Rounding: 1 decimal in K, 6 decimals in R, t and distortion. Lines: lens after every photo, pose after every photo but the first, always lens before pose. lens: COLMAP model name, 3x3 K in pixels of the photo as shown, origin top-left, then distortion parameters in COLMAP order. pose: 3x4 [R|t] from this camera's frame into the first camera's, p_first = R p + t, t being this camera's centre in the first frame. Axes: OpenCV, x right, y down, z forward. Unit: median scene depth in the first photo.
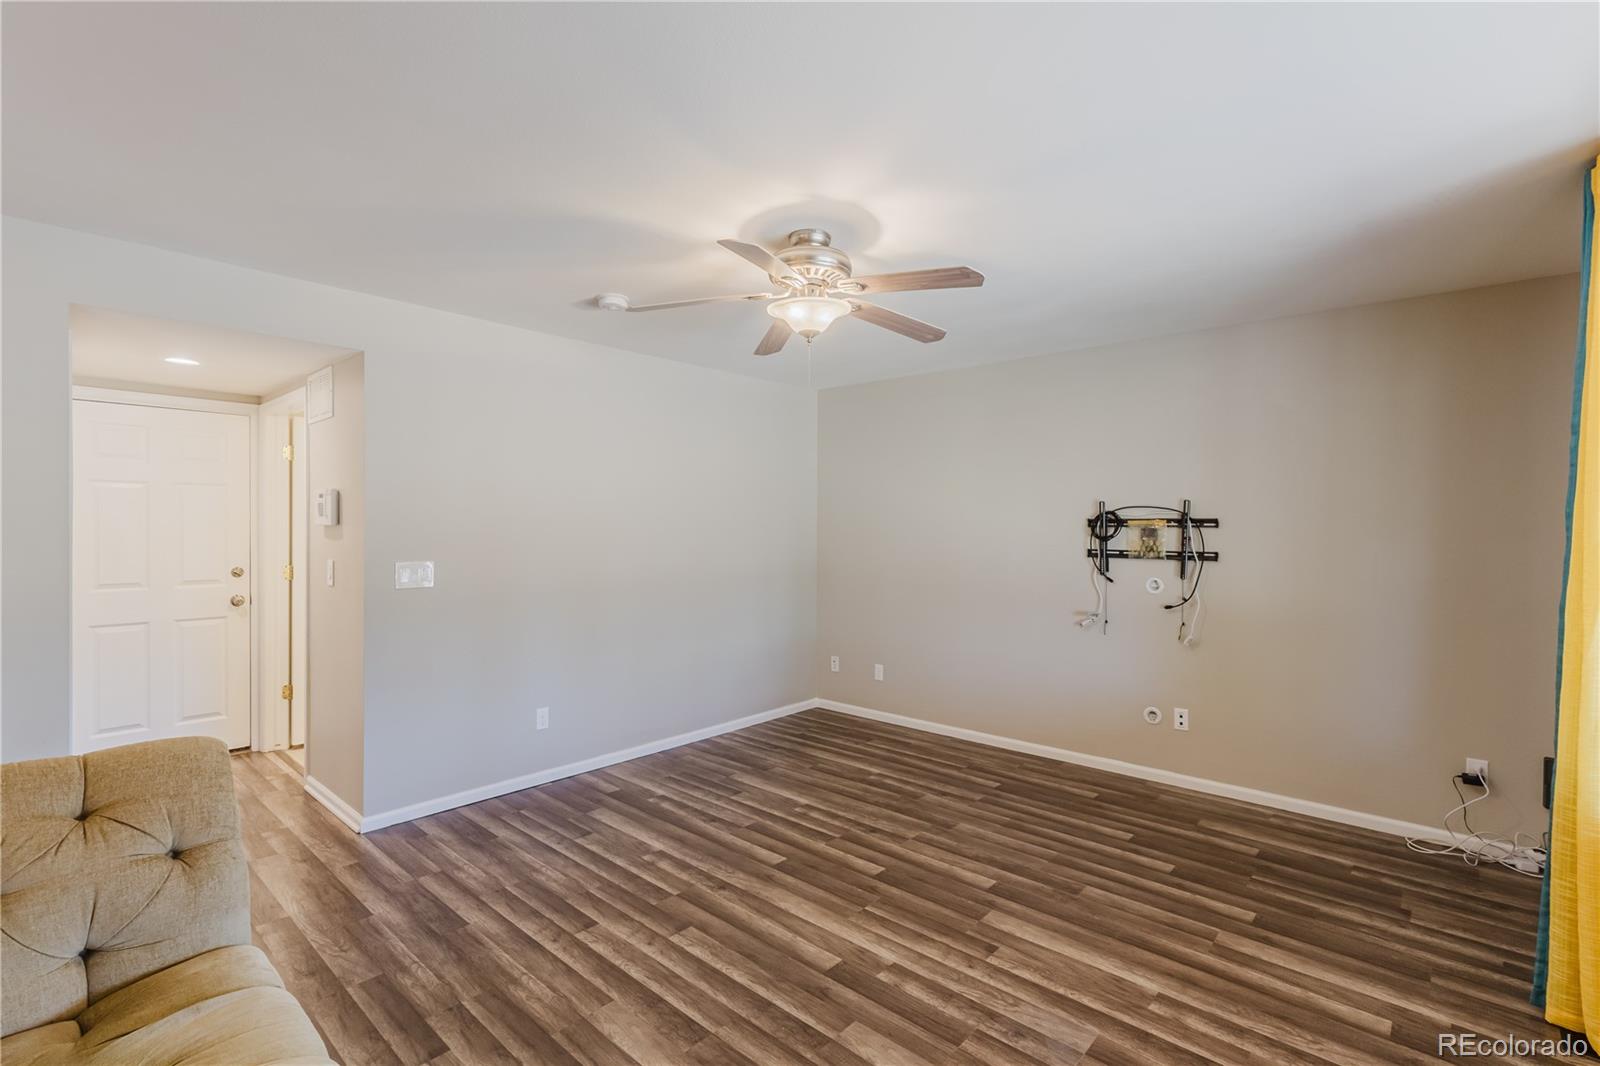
lens RADIAL K [[729.6, 0, 799.0], [0, 729.6, 527.1], [0, 0, 1]] dist [-0.002751, 0.002016]
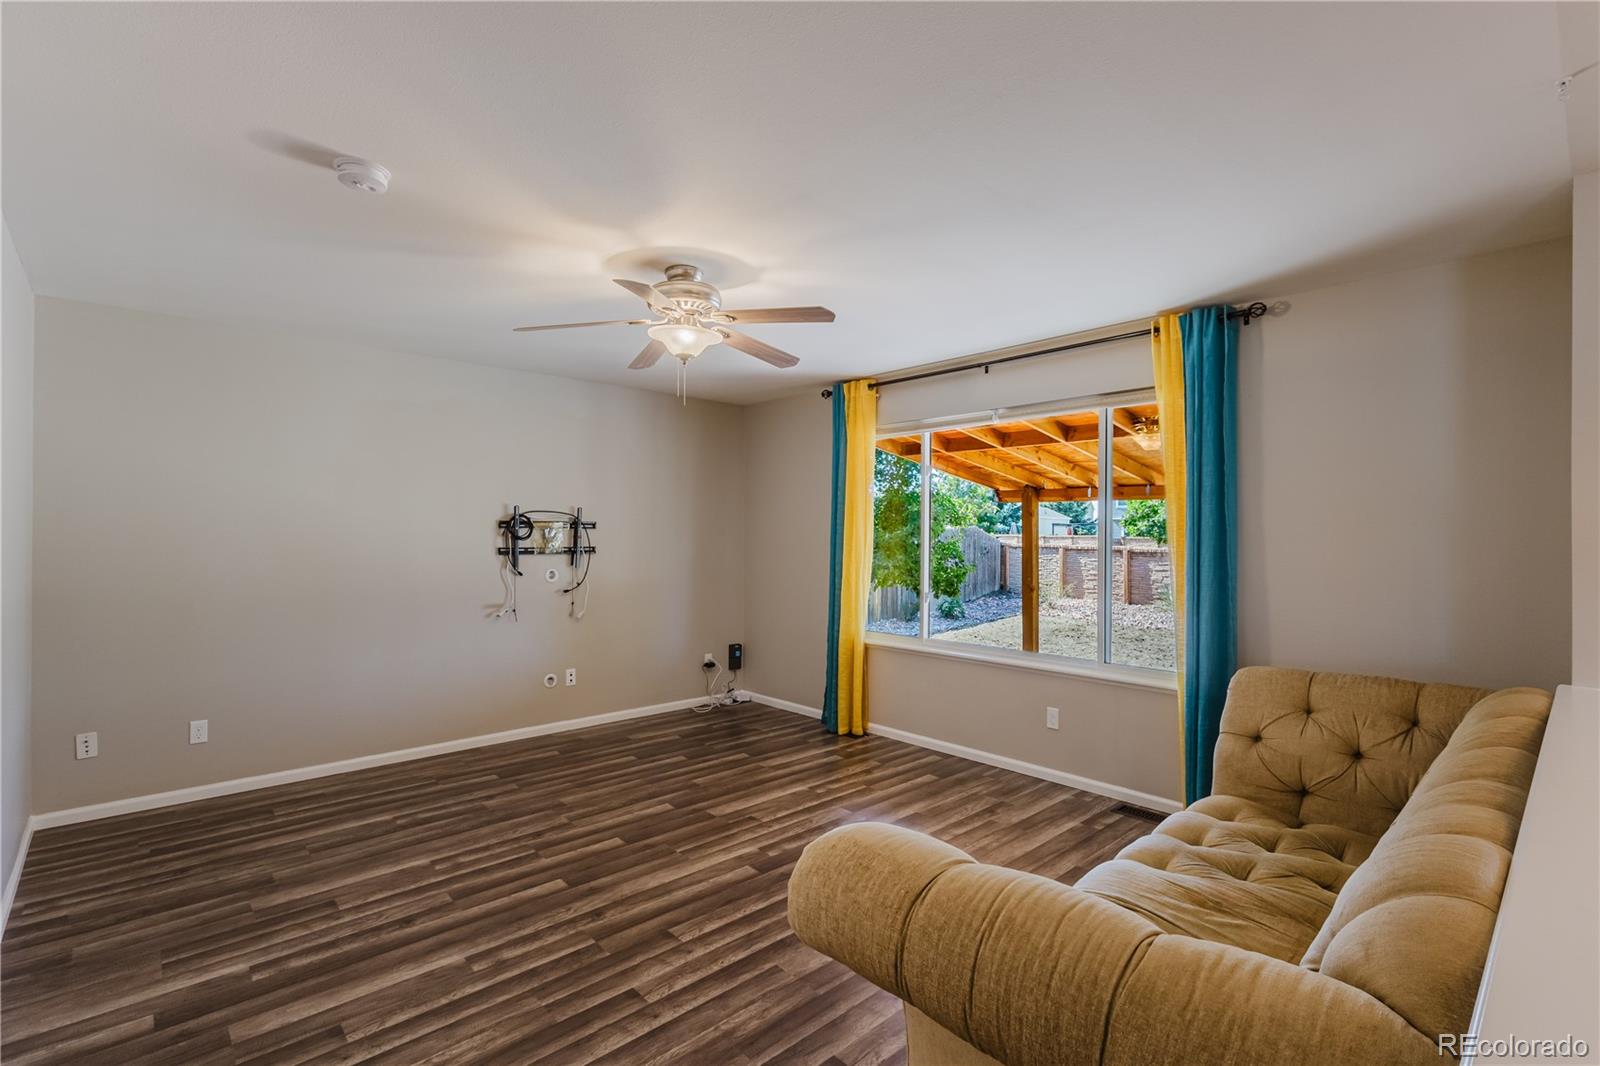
lens RADIAL K [[729.6, 0, 803.7], [0, 729.6, 530.2], [0, 0, 1]] dist [-0.002751, 0.002016]
pose [[0.094138, 0.001026, 0.995559, -0.841263], [-0.003428, 0.999994, -0.000706, 0.003228], [-0.995553, -0.003347, 0.094141, 0.545449]]
